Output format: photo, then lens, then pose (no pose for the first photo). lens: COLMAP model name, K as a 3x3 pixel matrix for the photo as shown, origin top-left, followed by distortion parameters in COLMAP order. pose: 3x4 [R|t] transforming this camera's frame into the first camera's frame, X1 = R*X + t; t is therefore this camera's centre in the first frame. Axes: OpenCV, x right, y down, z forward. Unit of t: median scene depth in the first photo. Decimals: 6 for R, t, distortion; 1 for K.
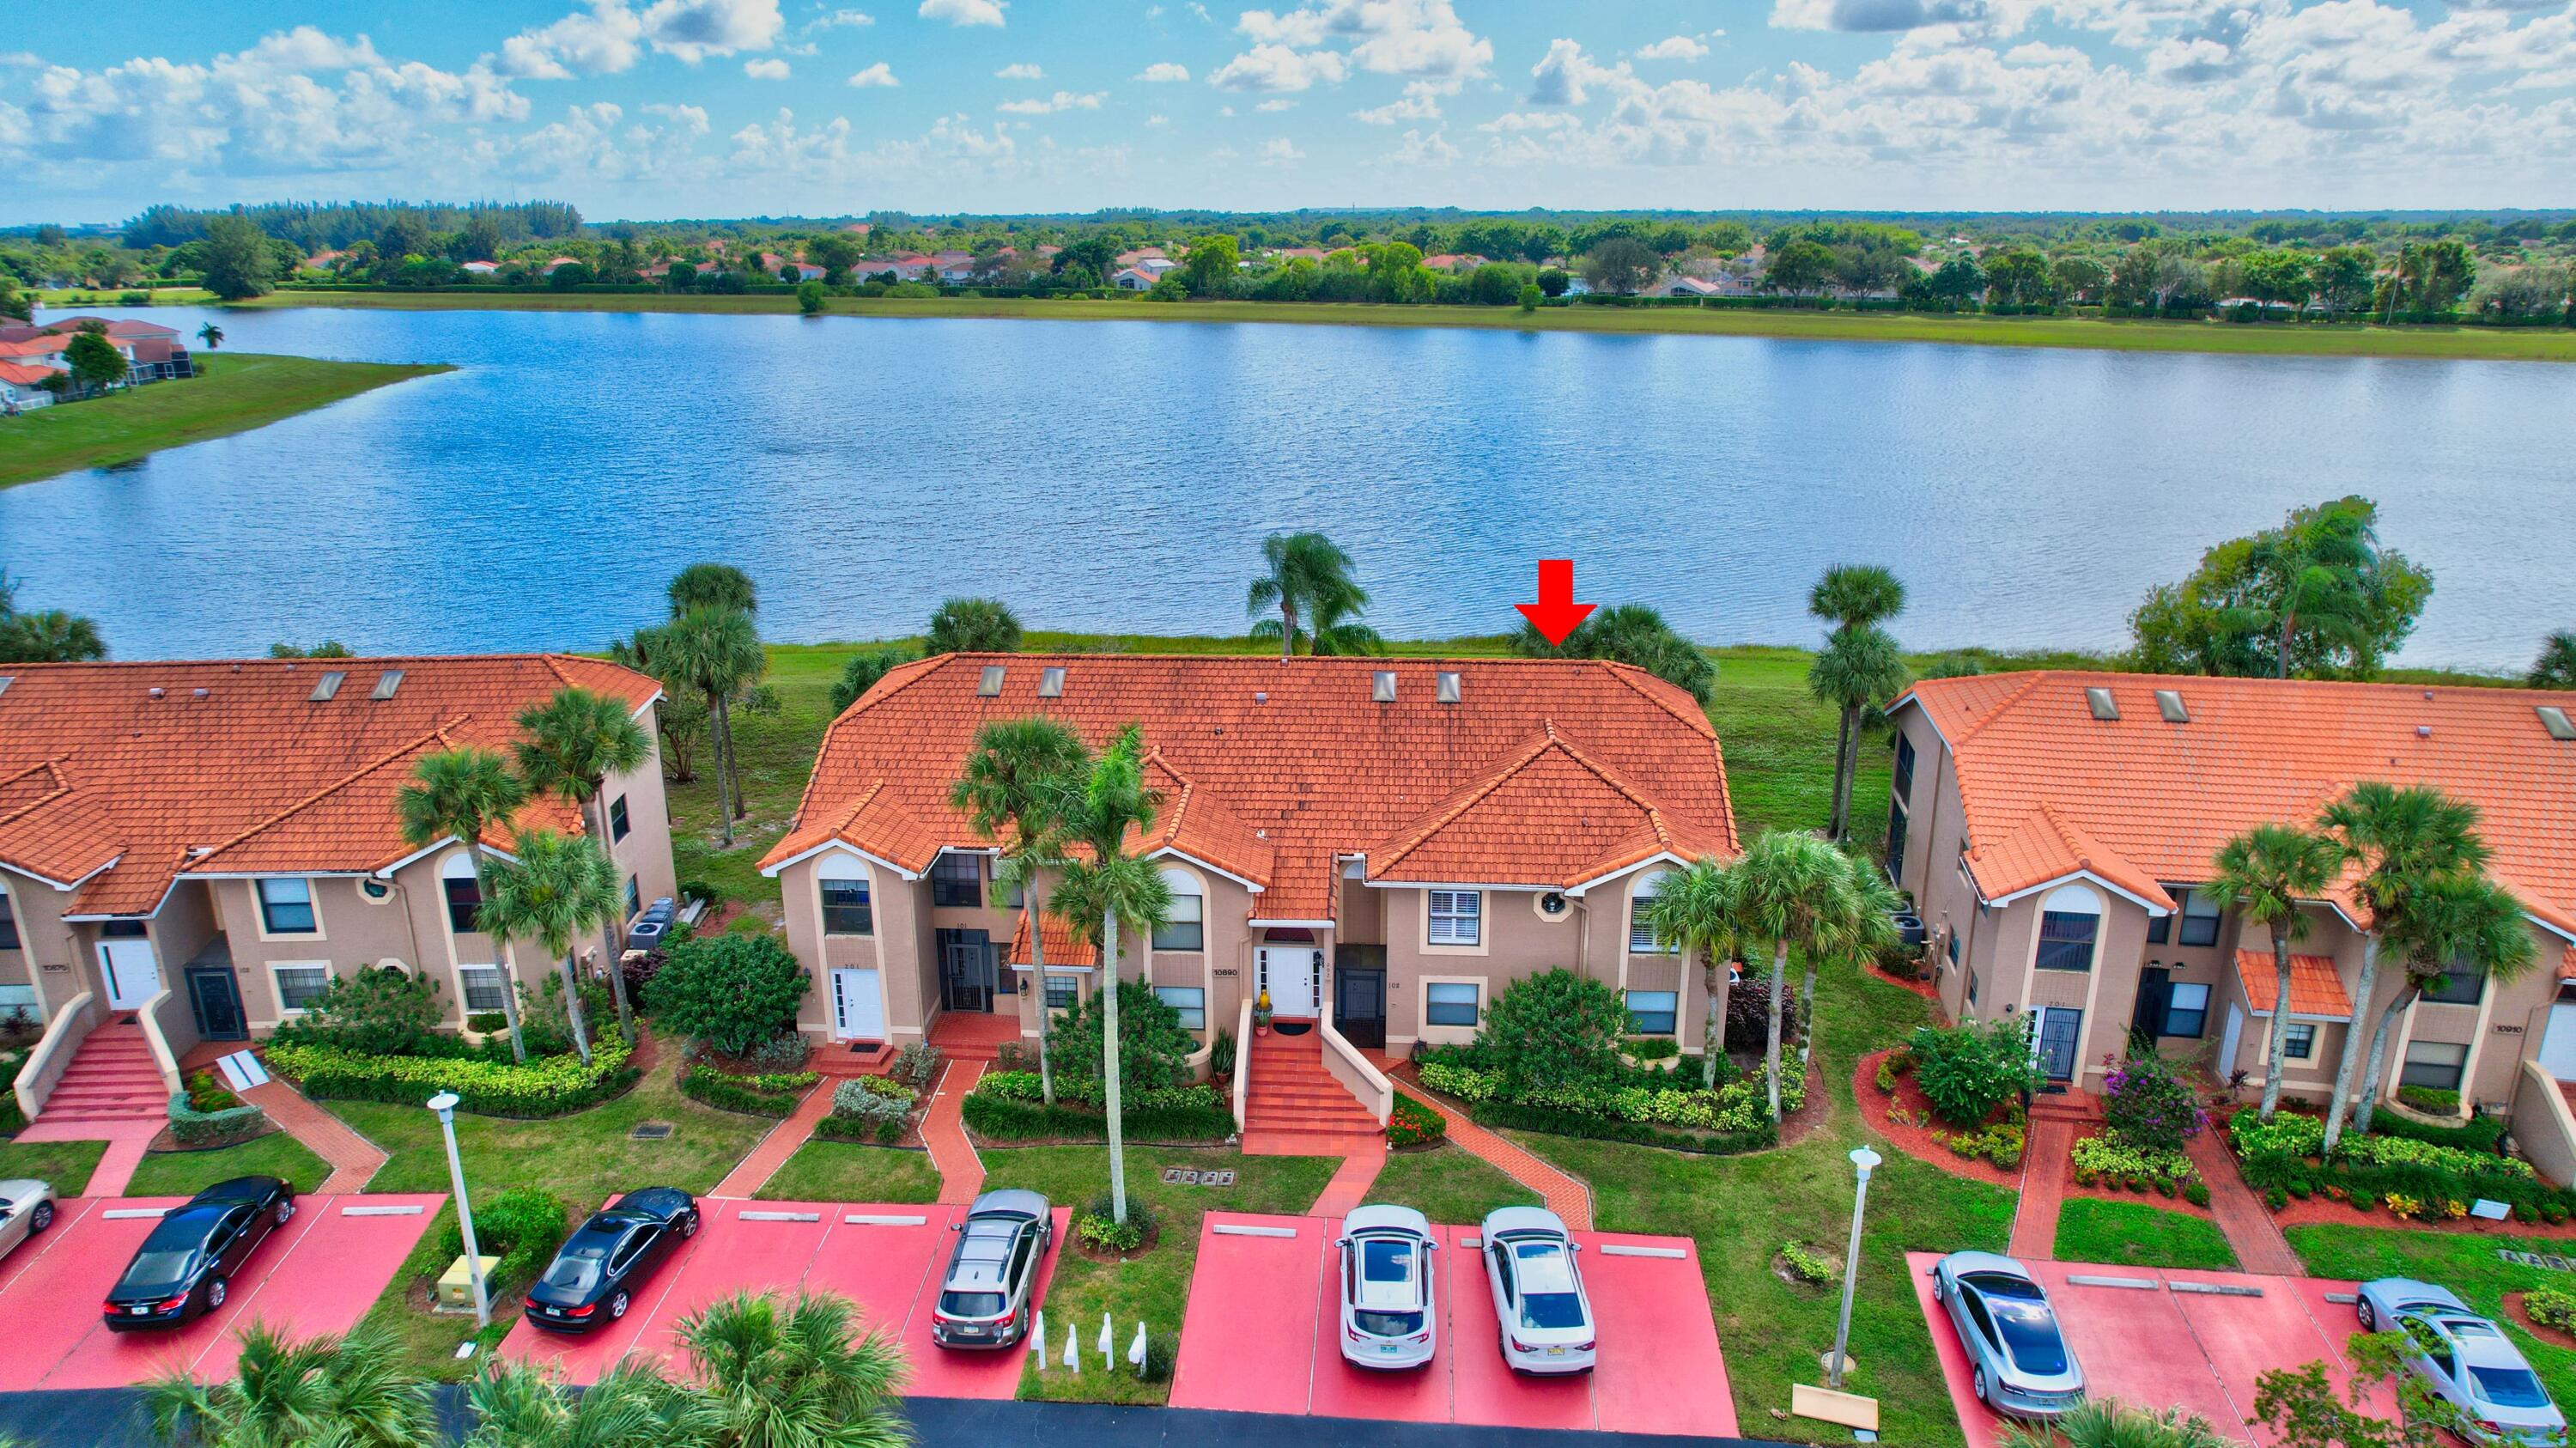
lens RADIAL K [[1671.7, 0, 1282.4], [0, 1671.7, 660.4], [0, 0, 1]] dist [-0.072792, 0.071824]
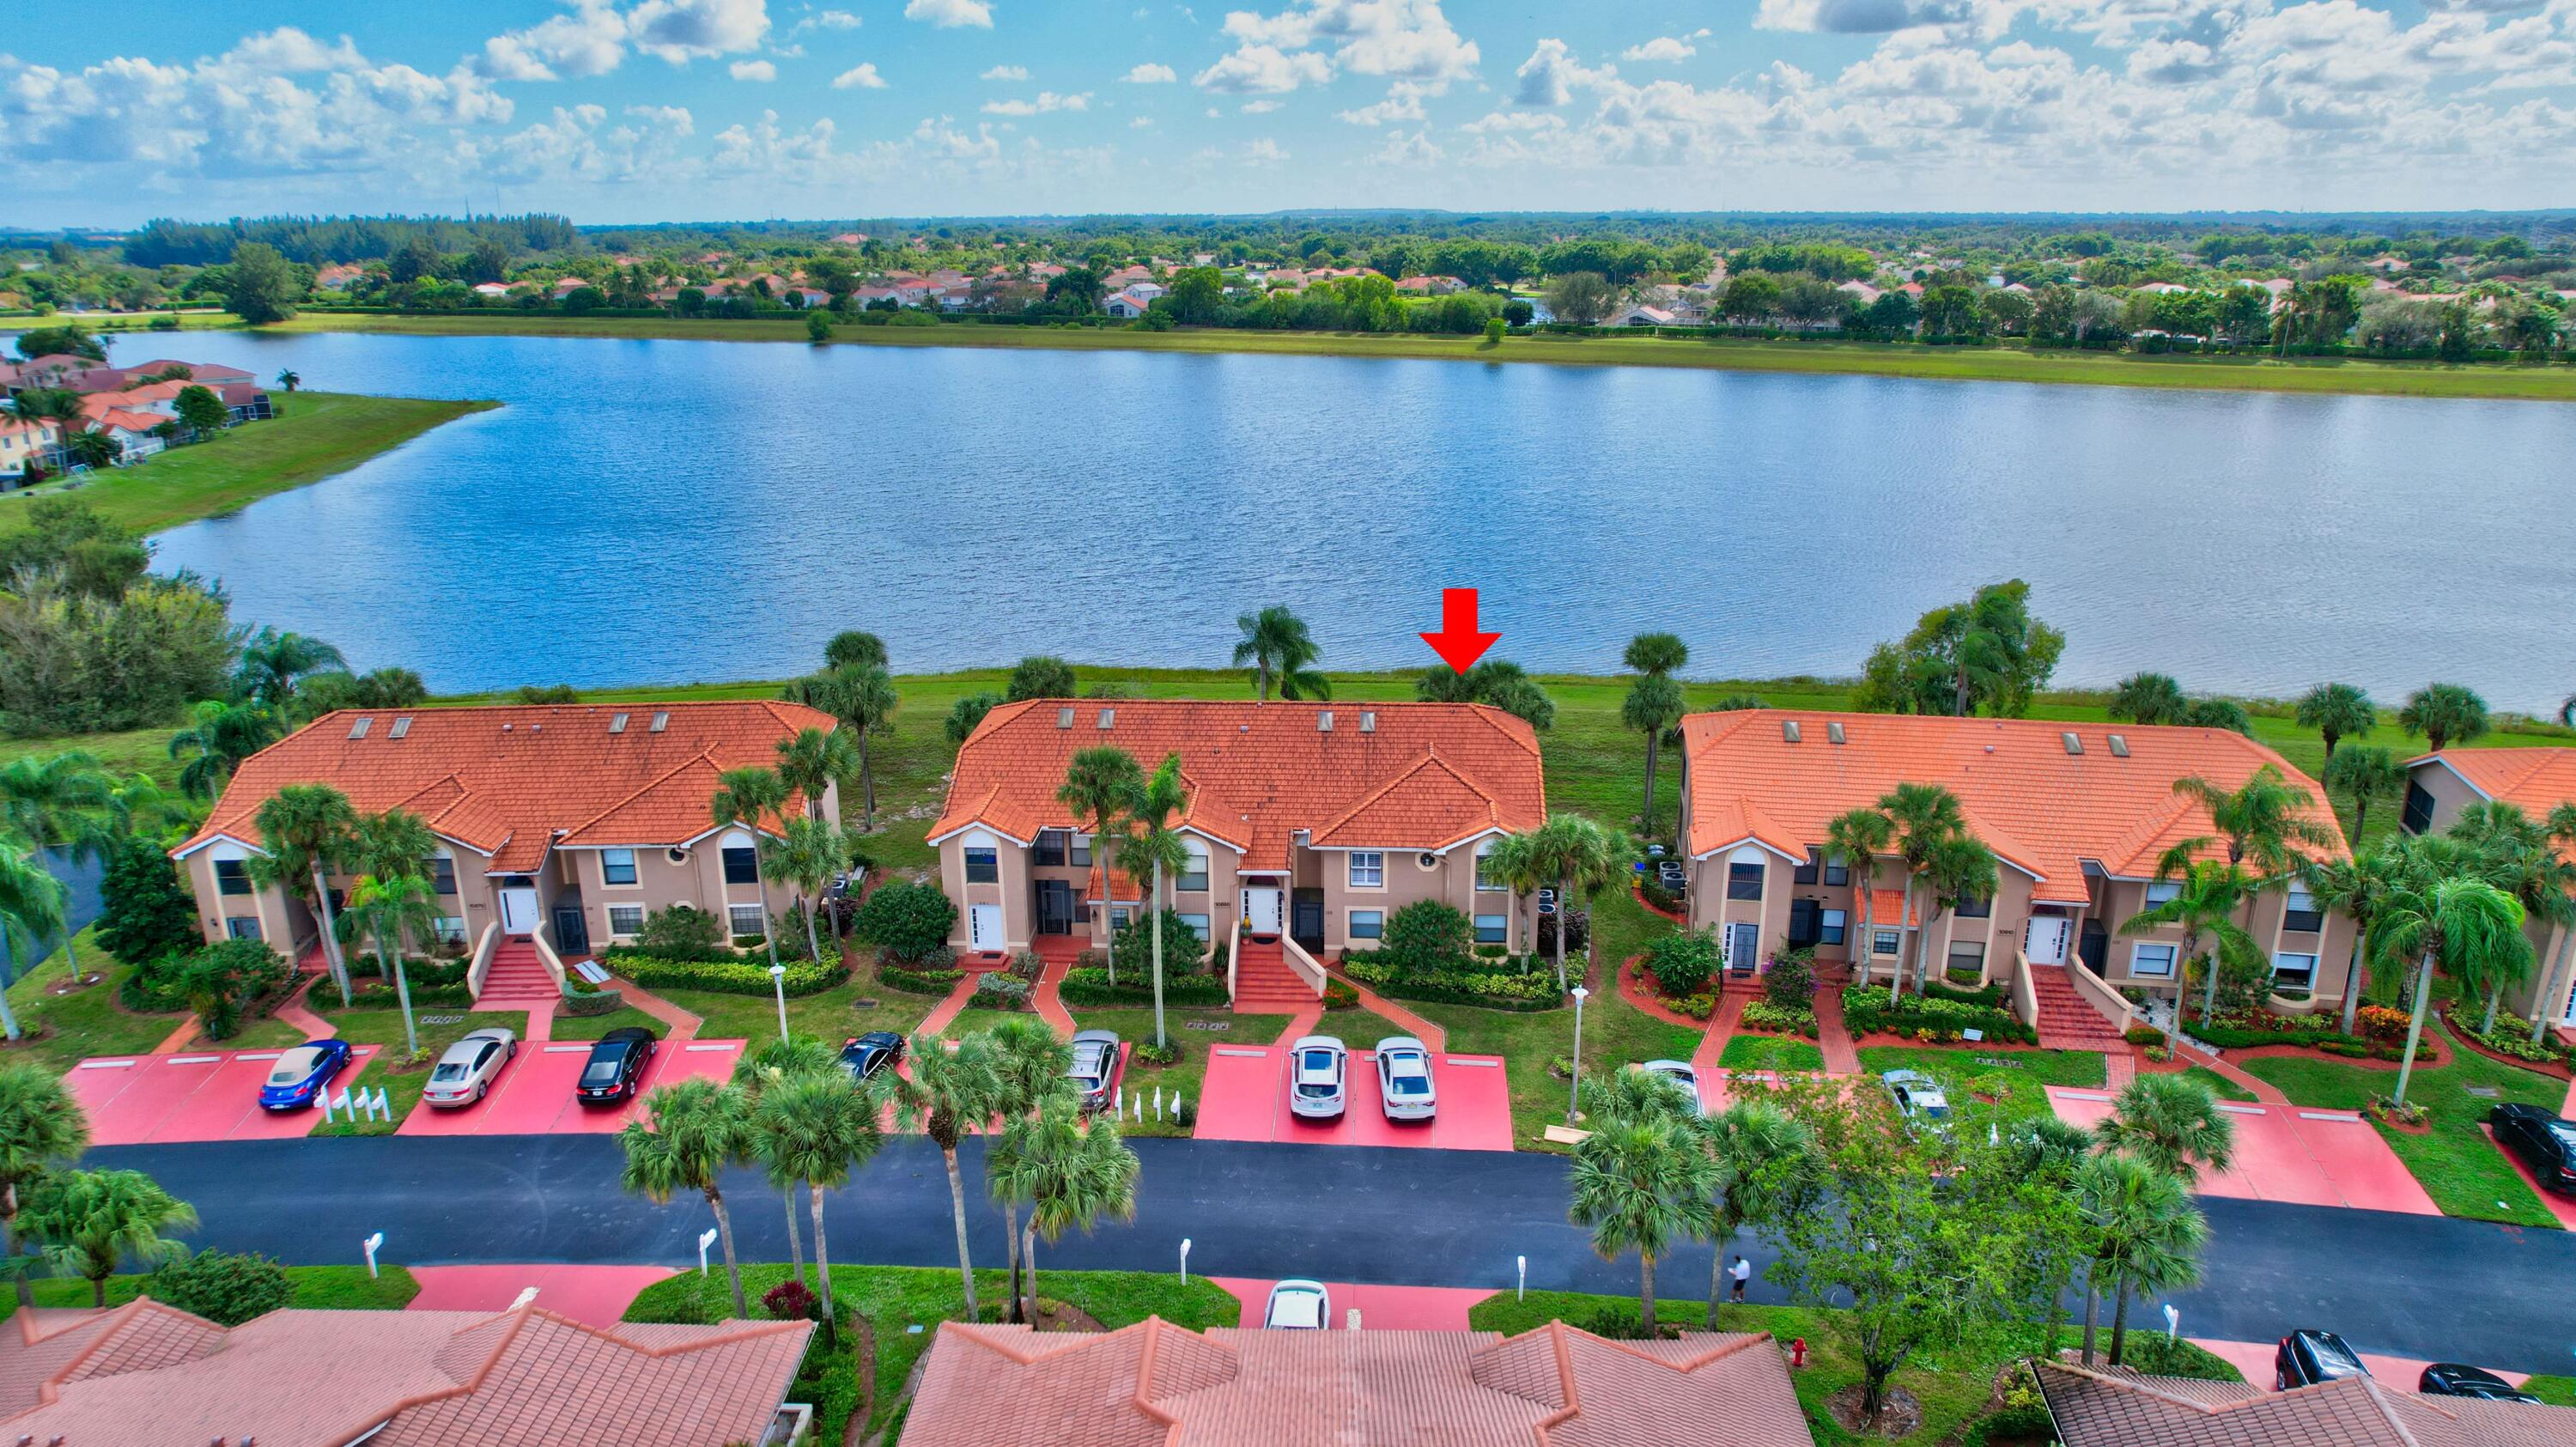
lens RADIAL K [[1671.6, 0, 1282.4], [0, 1671.6, 659.9], [0, 0, 1]] dist [-0.072792, 0.071824]
pose [[0.999951, -0.003229, 0.009386, 0.008322], [0.003230, 0.999995, -0.000092, -0.043640], [-0.009385, 0.000122, 0.999956, -0.564301]]
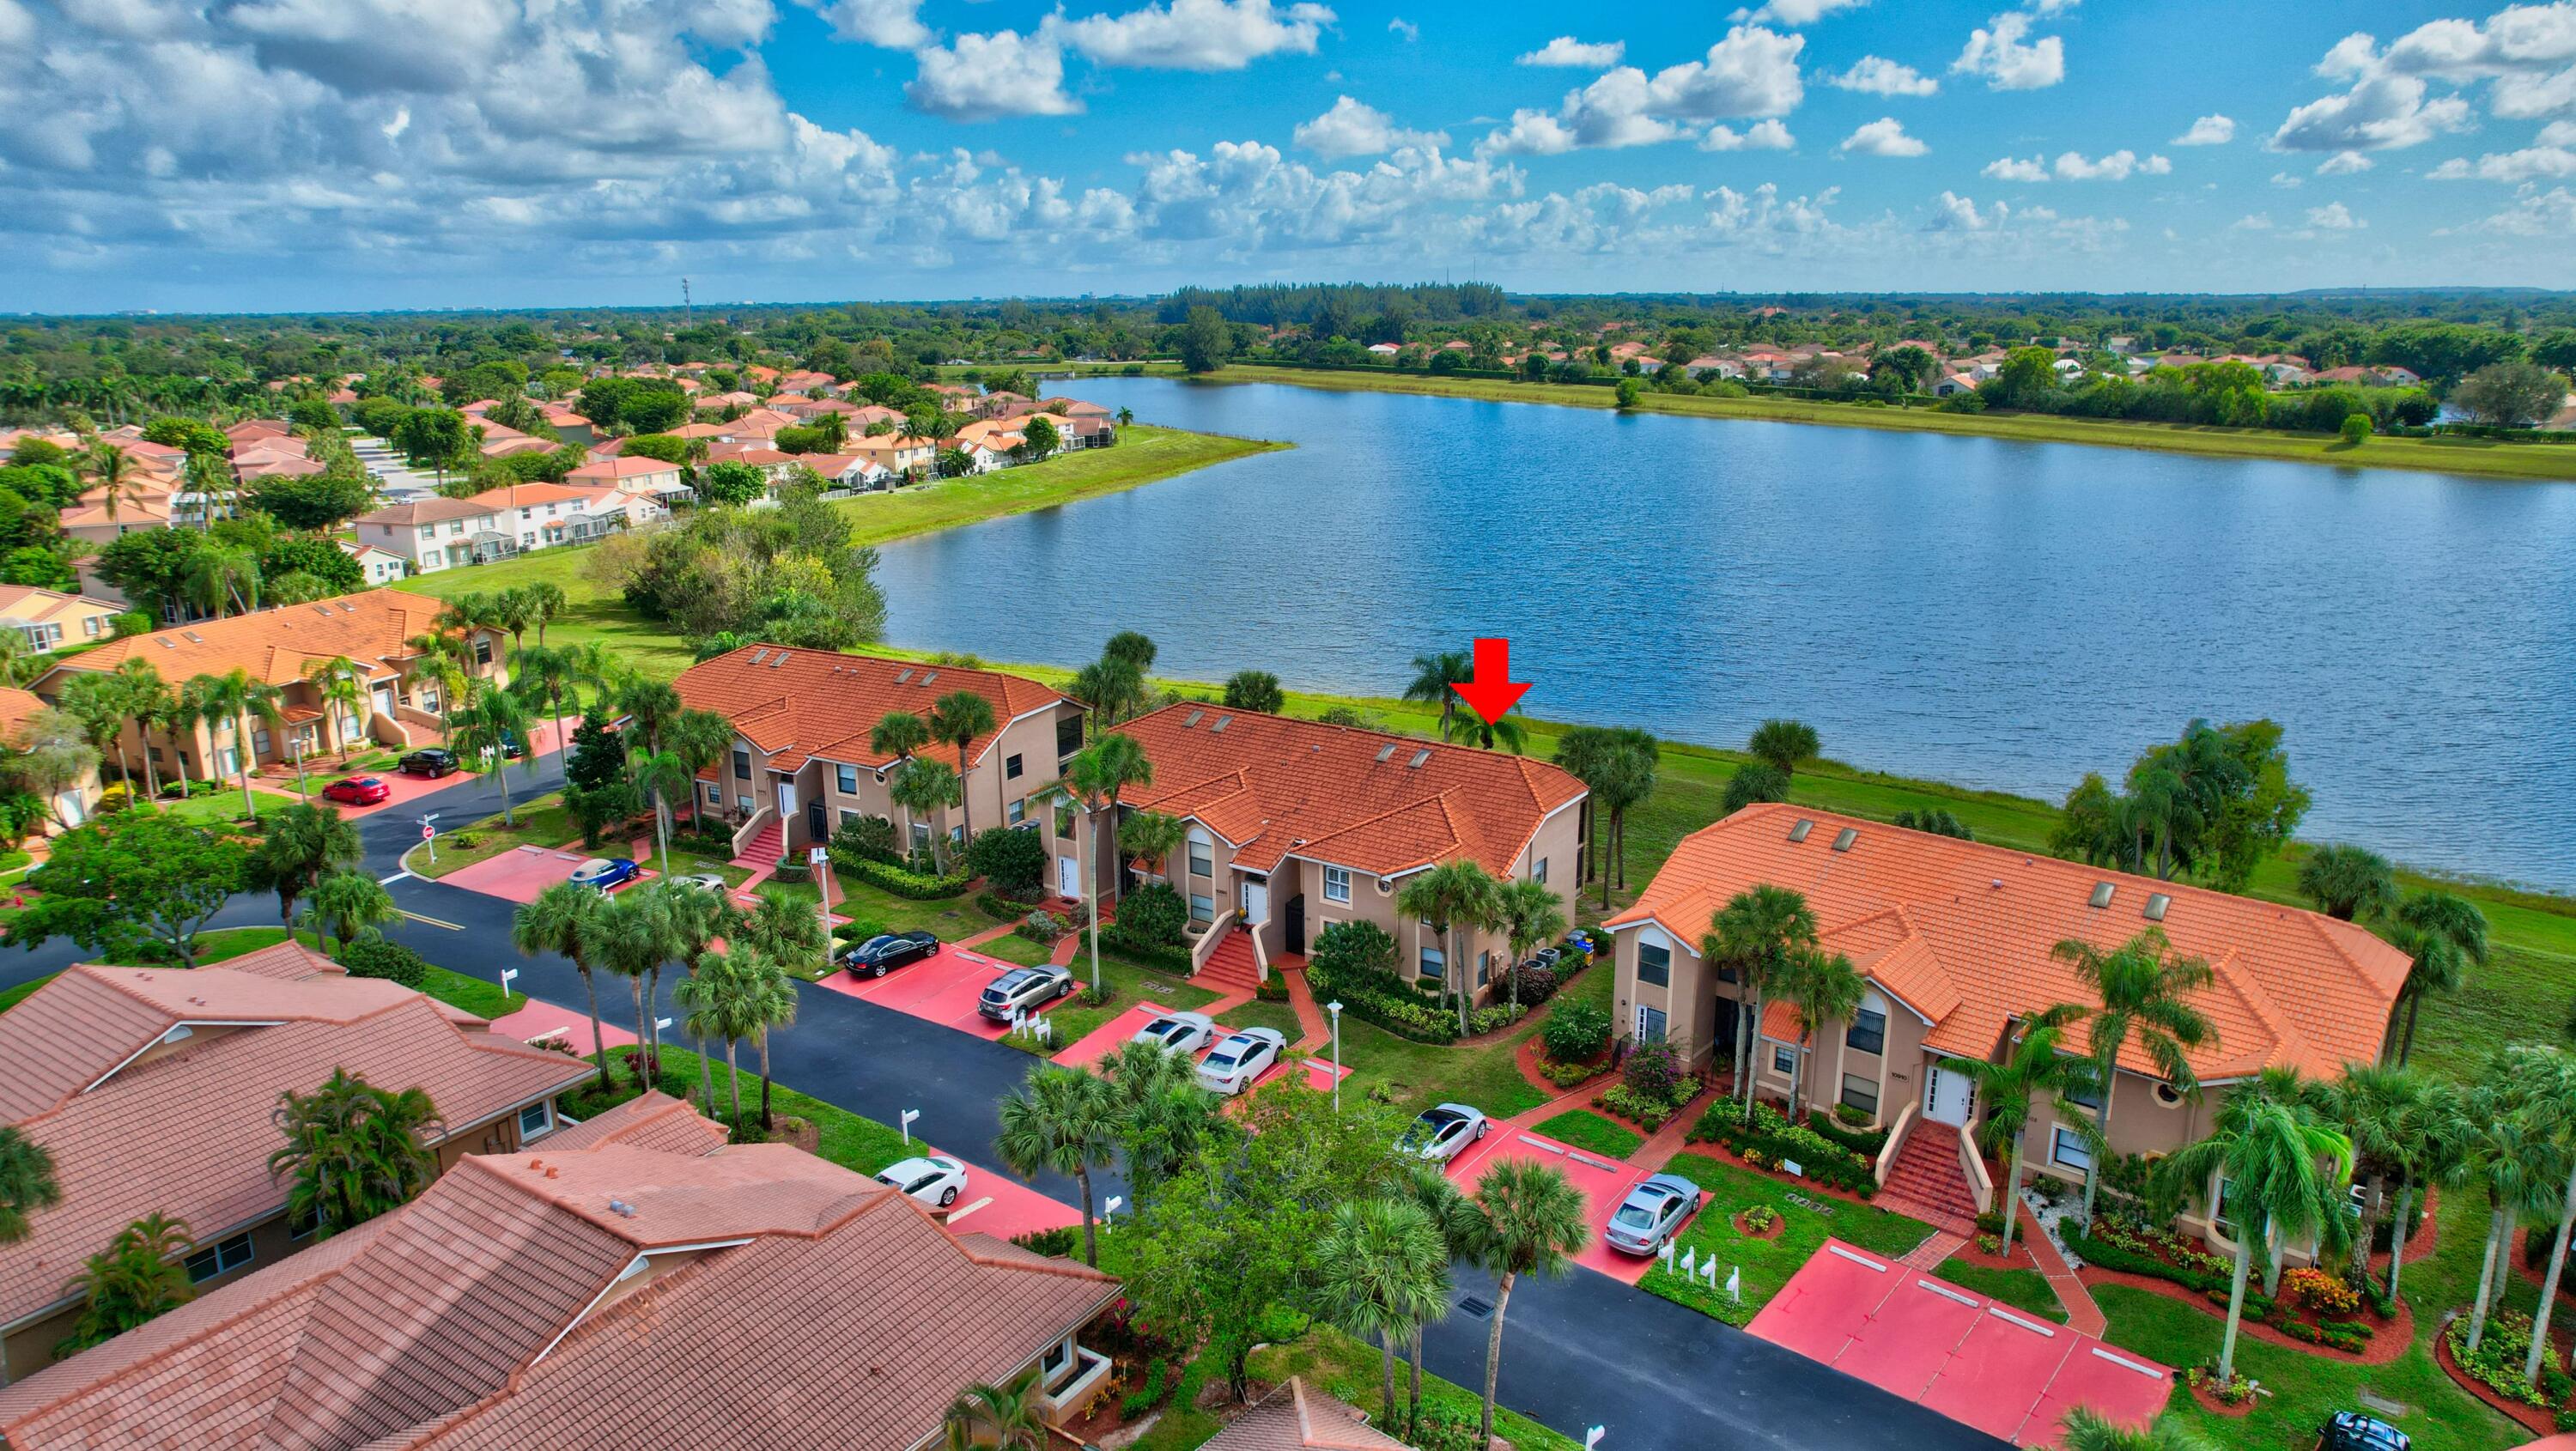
lens RADIAL K [[1671.5, 0, 1282.4], [0, 1671.5, 661.9], [0, 0, 1]] dist [-0.072792, 0.071824]
pose [[0.857600, 0.113077, -0.501732, 0.856107], [-0.133676, 0.991012, -0.005142, -0.055109], [0.496641, 0.071479, 0.865008, -0.513017]]
